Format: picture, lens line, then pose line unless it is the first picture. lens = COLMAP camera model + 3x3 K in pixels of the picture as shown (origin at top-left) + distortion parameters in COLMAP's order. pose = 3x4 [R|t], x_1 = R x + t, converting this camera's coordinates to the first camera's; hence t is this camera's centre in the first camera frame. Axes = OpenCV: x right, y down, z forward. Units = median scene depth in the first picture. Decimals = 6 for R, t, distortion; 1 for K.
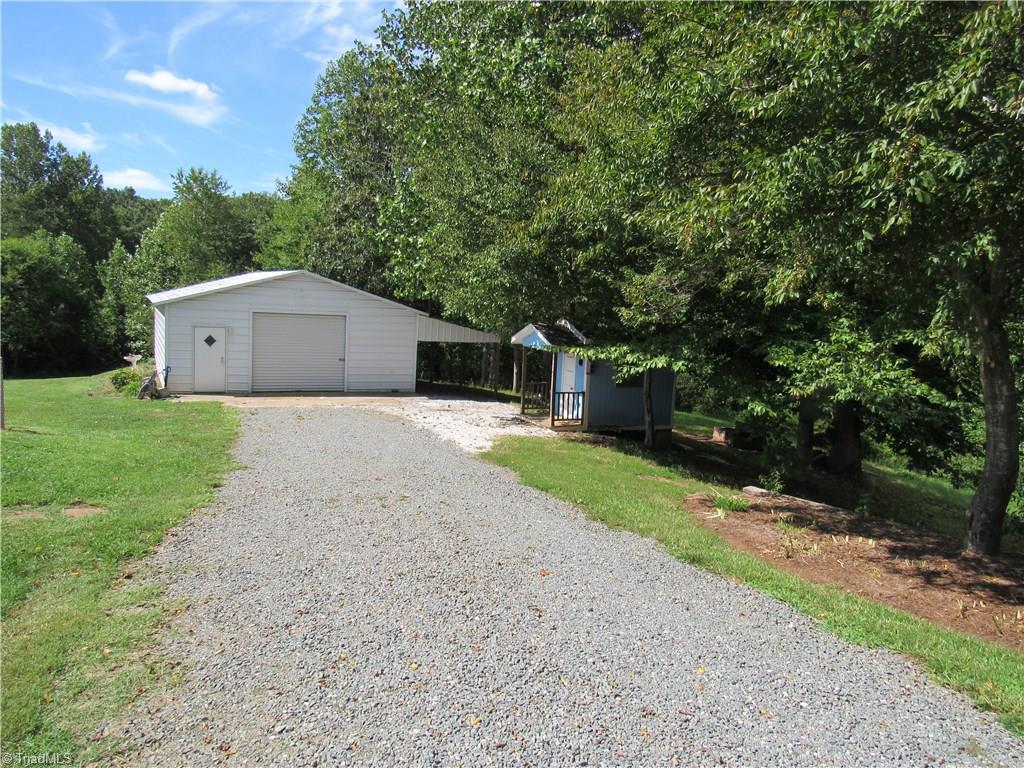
lens RADIAL K [[733.7, 0, 512.0], [0, 733.7, 384.0], [0, 0, 1]] dist [-0.022797, 0.001530]
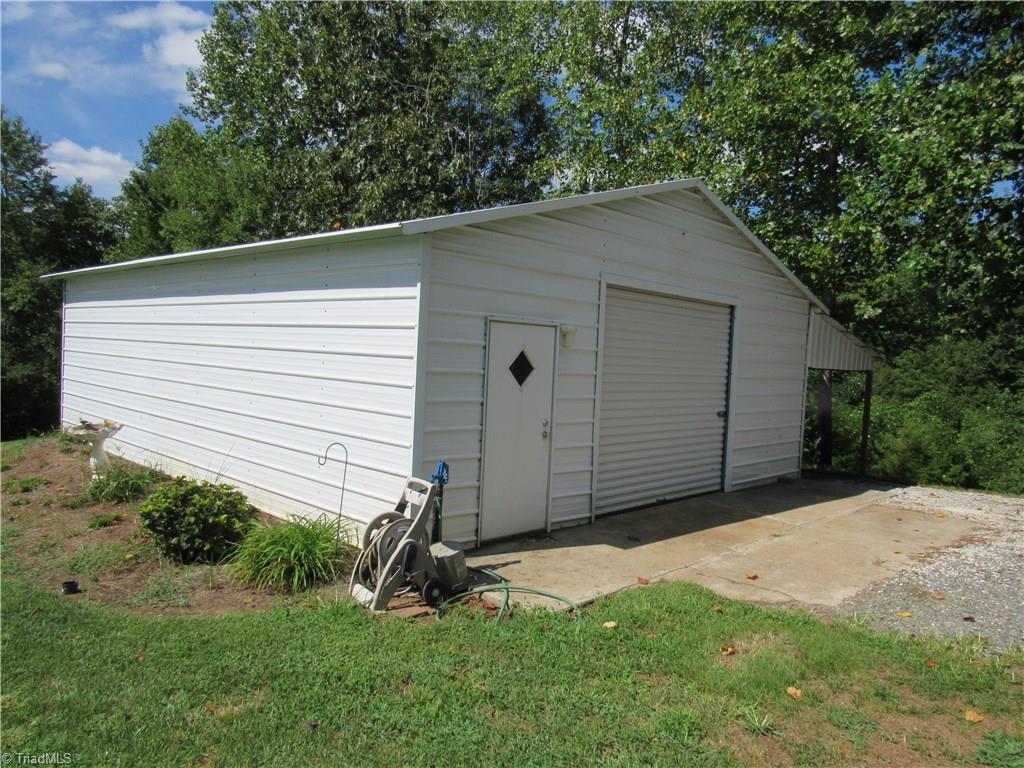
lens RADIAL K [[737.1, 0, 512.0], [0, 737.1, 384.0], [0, 0, 1]] dist [0.001300, 0.000432]
pose [[0.951038, -0.020276, 0.308407, -0.503103], [0.038685, 0.997808, -0.053693, -0.035356], [-0.306642, 0.062995, 0.949738, 0.691647]]
